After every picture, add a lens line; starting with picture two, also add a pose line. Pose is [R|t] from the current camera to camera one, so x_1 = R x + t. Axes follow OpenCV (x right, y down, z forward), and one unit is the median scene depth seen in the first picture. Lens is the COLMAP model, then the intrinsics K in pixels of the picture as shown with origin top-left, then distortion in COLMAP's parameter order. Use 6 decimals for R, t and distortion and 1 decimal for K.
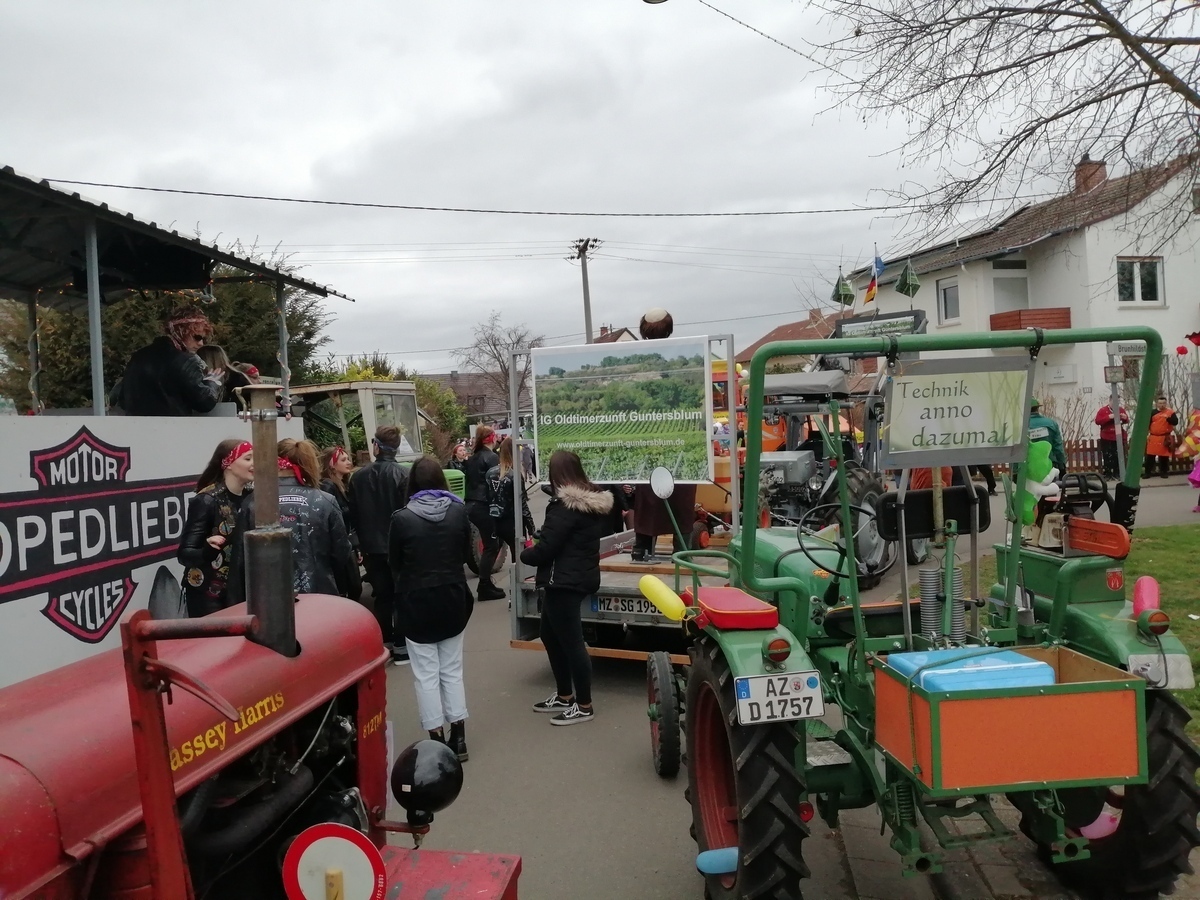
lens RADIAL K [[945.3, 0, 600.0], [0, 945.3, 450.0], [0, 0, 1]] dist [0.020127, -0.043870]
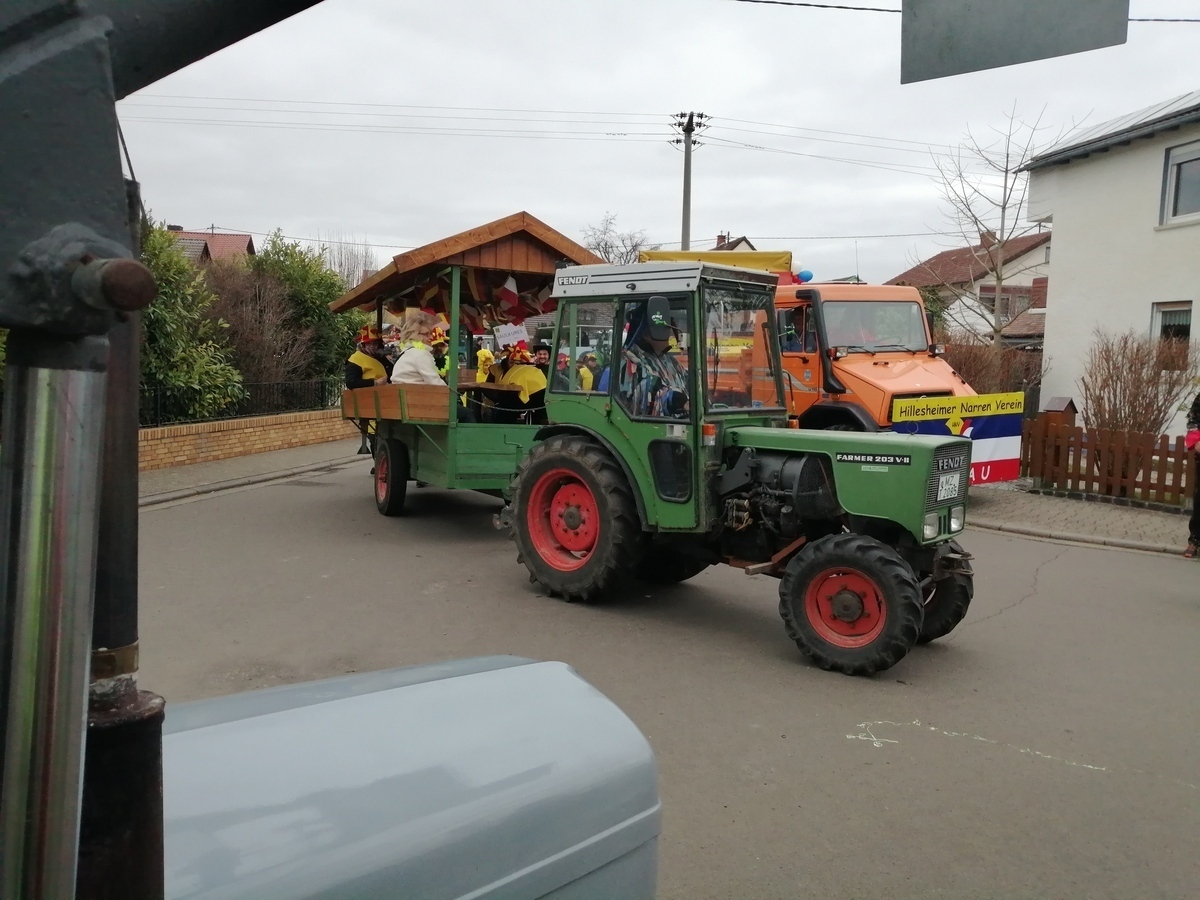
lens RADIAL K [[945.3, 0, 600.0], [0, 945.3, 450.0], [0, 0, 1]] dist [0.020127, -0.043870]
pose [[0.982578, 0.101007, -0.156008, 0.587224], [-0.088265, 0.992328, 0.086569, -0.059170], [0.163555, -0.071291, 0.983955, 1.721561]]
